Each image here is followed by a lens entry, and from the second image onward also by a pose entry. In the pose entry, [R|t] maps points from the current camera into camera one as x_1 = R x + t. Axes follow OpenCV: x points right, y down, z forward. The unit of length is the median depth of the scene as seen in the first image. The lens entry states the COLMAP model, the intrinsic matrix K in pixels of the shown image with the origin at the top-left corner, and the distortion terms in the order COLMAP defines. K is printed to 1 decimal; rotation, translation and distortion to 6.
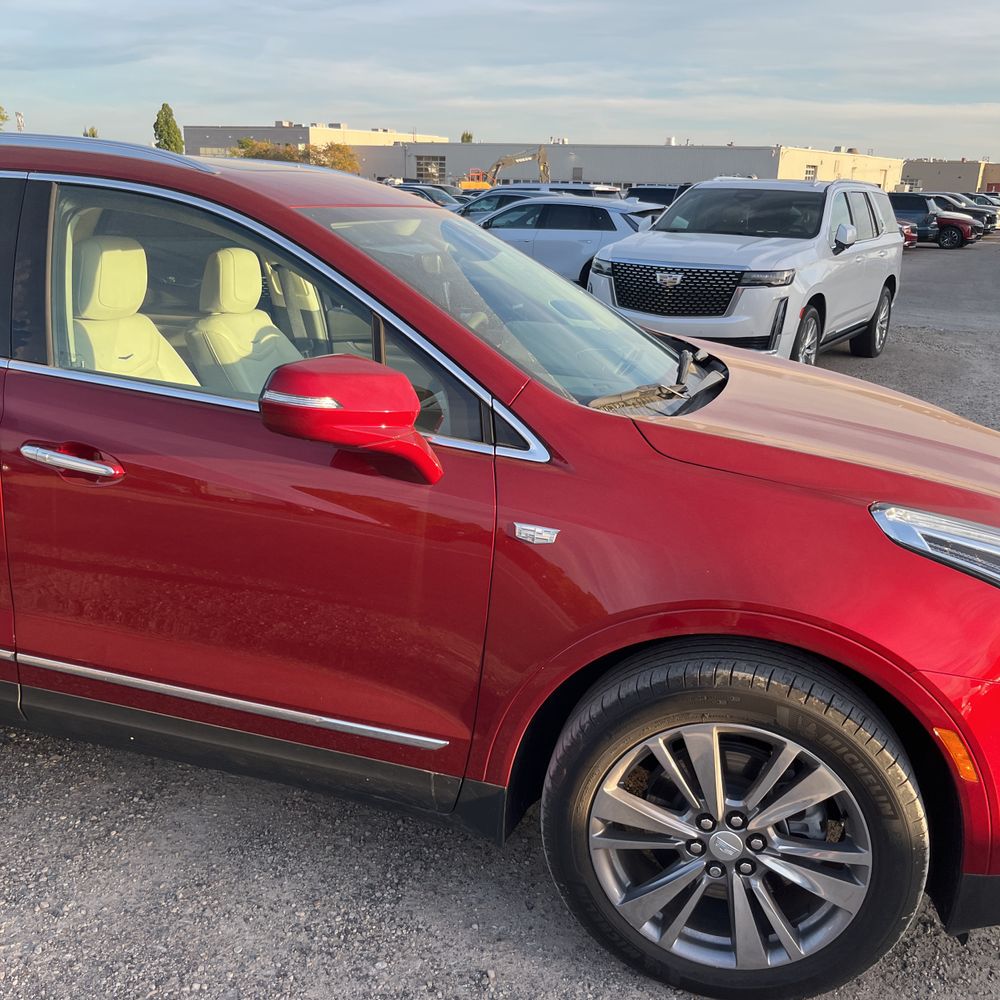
lens RADIAL K [[1007.6, 0, 496.6], [0, 1007.6, 494.4], [0, 0, 1]] dist [0.014813, -0.001806]
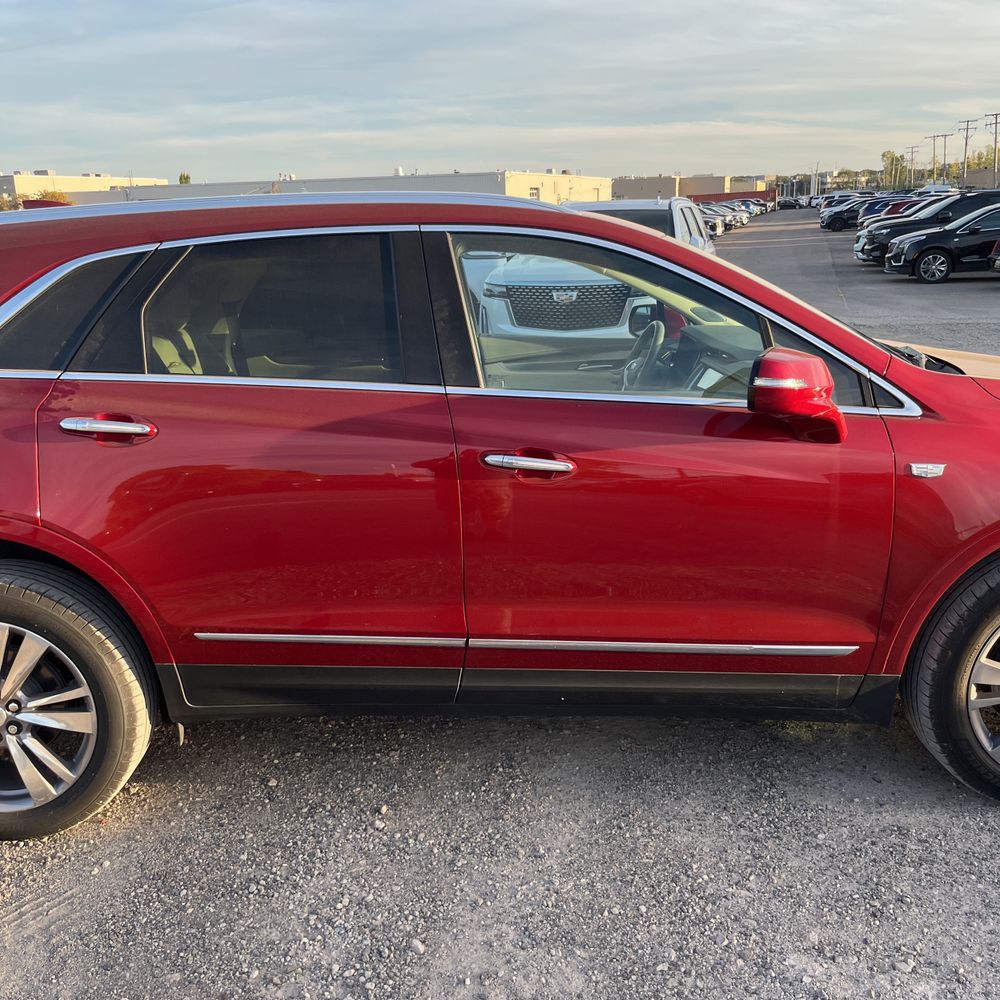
lens RADIAL K [[1004.7, 0, 500.0], [0, 1004.7, 500.0], [0, 0, 1]] dist [0.028592, -0.017480]
pose [[0.966207, -0.125463, 0.225174, -0.766722], [0.130645, 0.991395, -0.008203, 0.015586], [-0.222207, 0.037344, 0.974284, -0.144442]]
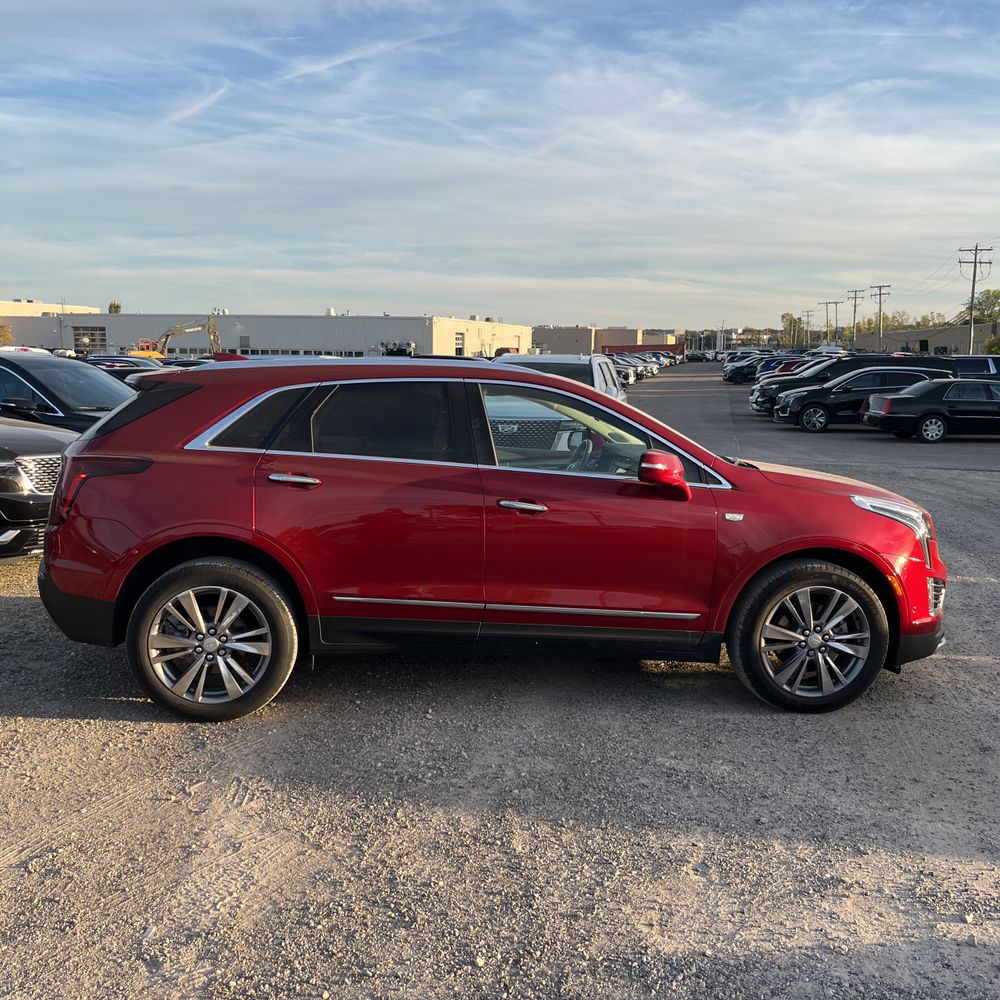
lens RADIAL K [[978.5, 0, 502.5], [0, 978.5, 492.2], [0, 0, 1]] dist [0.118386, -0.299950]
pose [[0.945892, -0.063432, 0.318221, -1.204079], [0.111923, 0.984300, -0.136479, 0.235223], [-0.304568, 0.164710, 0.938141, -1.043862]]
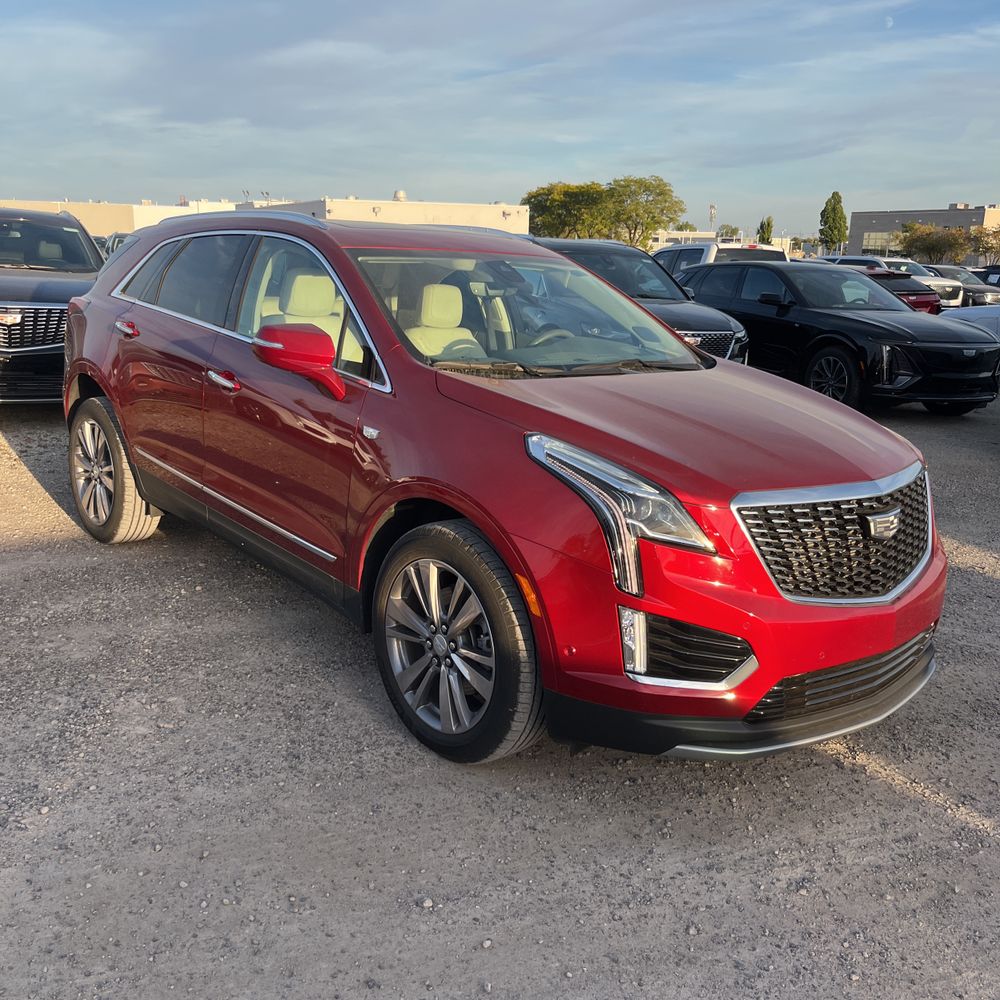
lens RADIAL K [[1004.7, 0, 500.0], [0, 1004.7, 500.0], [0, 0, 1]] dist [0.028592, -0.017480]
pose [[0.815808, 0.131988, -0.563059, 1.134120], [-0.172619, 0.984801, -0.019255, 0.140066], [0.551960, 0.112903, 0.826192, -0.245363]]
